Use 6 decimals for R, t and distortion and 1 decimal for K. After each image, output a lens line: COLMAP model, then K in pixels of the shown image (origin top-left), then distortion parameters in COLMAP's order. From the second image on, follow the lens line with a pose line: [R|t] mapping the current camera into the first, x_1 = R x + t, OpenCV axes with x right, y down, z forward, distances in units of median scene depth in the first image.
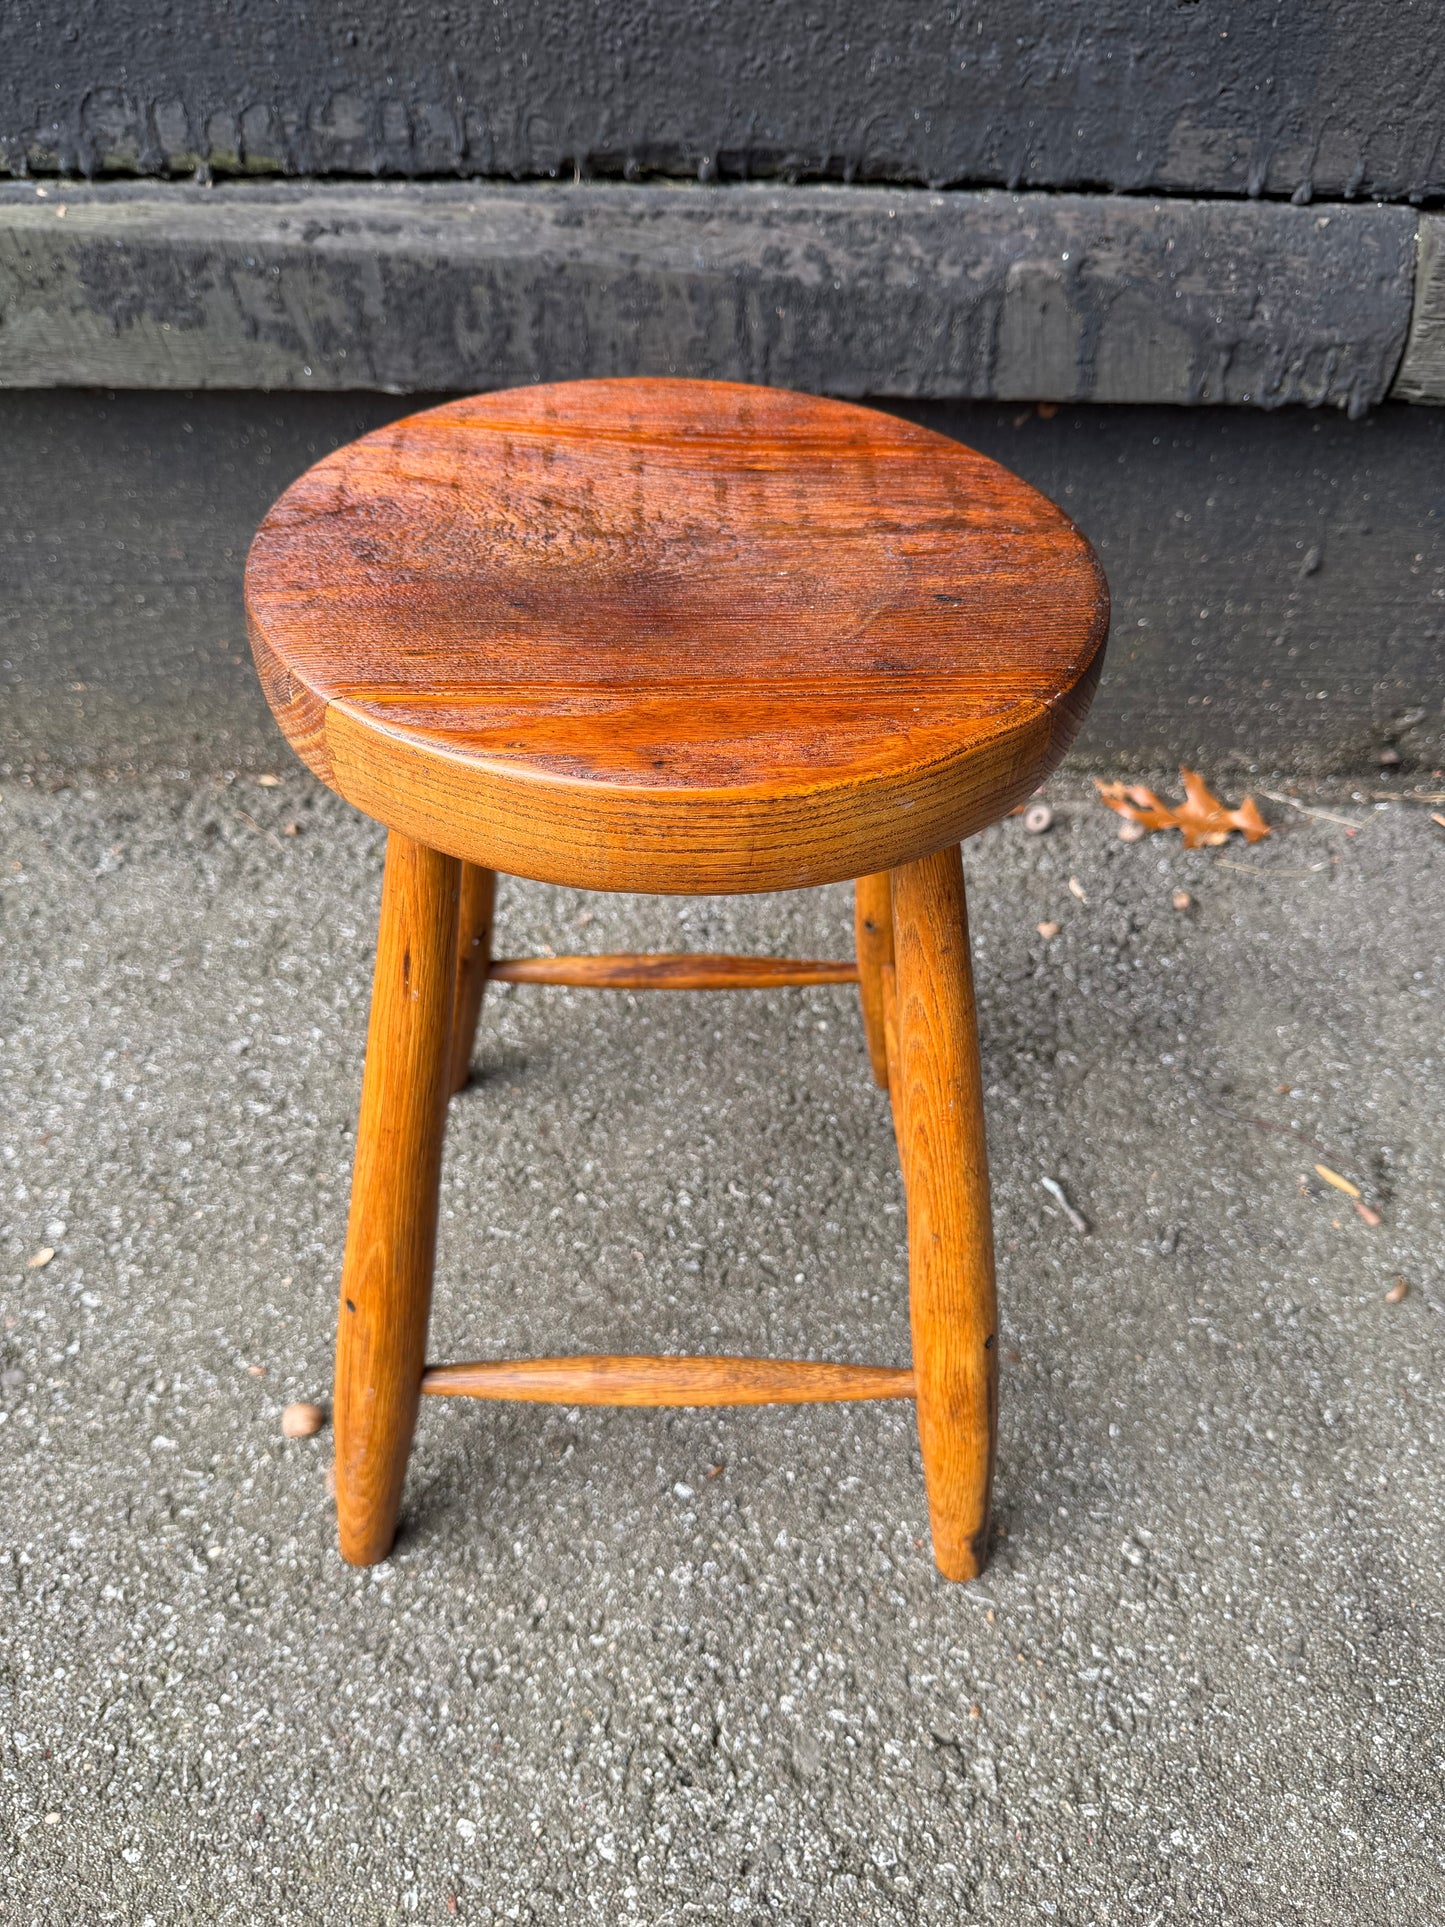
lens RADIAL K [[1390.9, 0, 726.9], [0, 1390.9, 975.5], [0, 0, 1]] dist [0.010785, -0.045085]
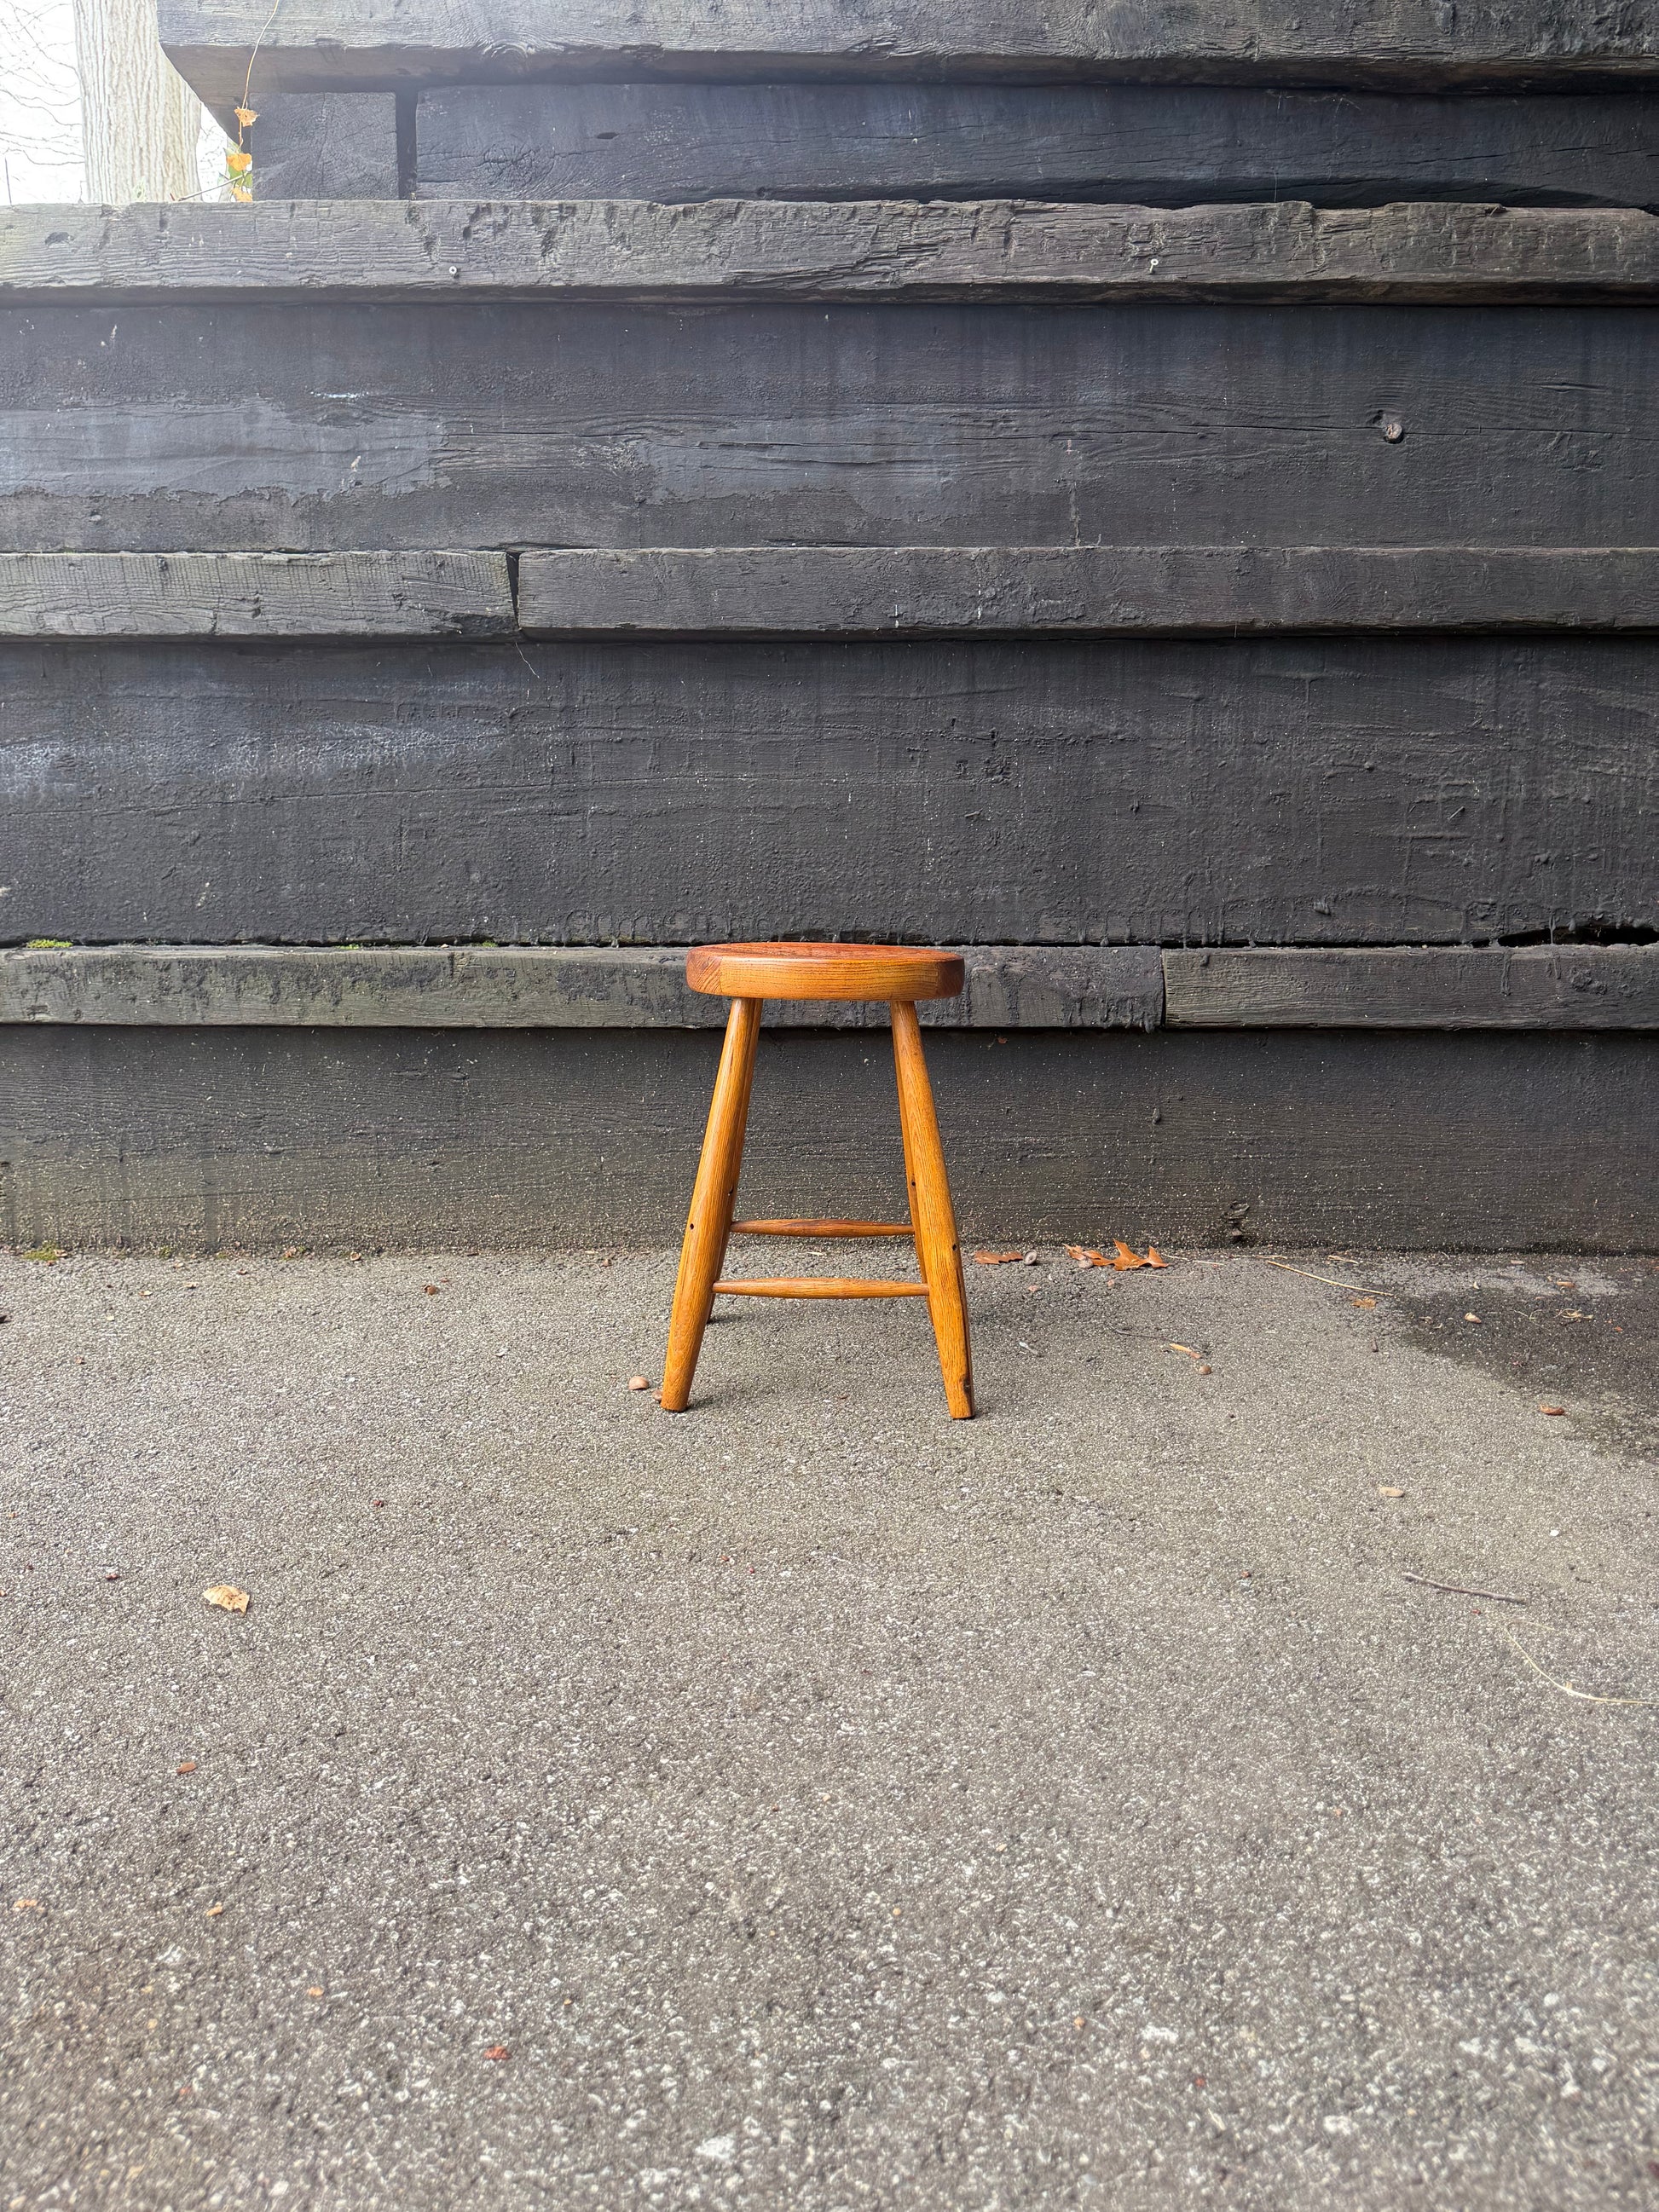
lens RADIAL K [[1527.7, 0, 828.8], [0, 1527.7, 1124.8], [0, 0, 1]] dist [0.139084, -0.296091]
pose [[0.999482, -0.021076, -0.024316, 0.028850], [0.003538, 0.823058, -0.567947, 1.107809], [0.031984, 0.567567, 0.822706, -0.901901]]
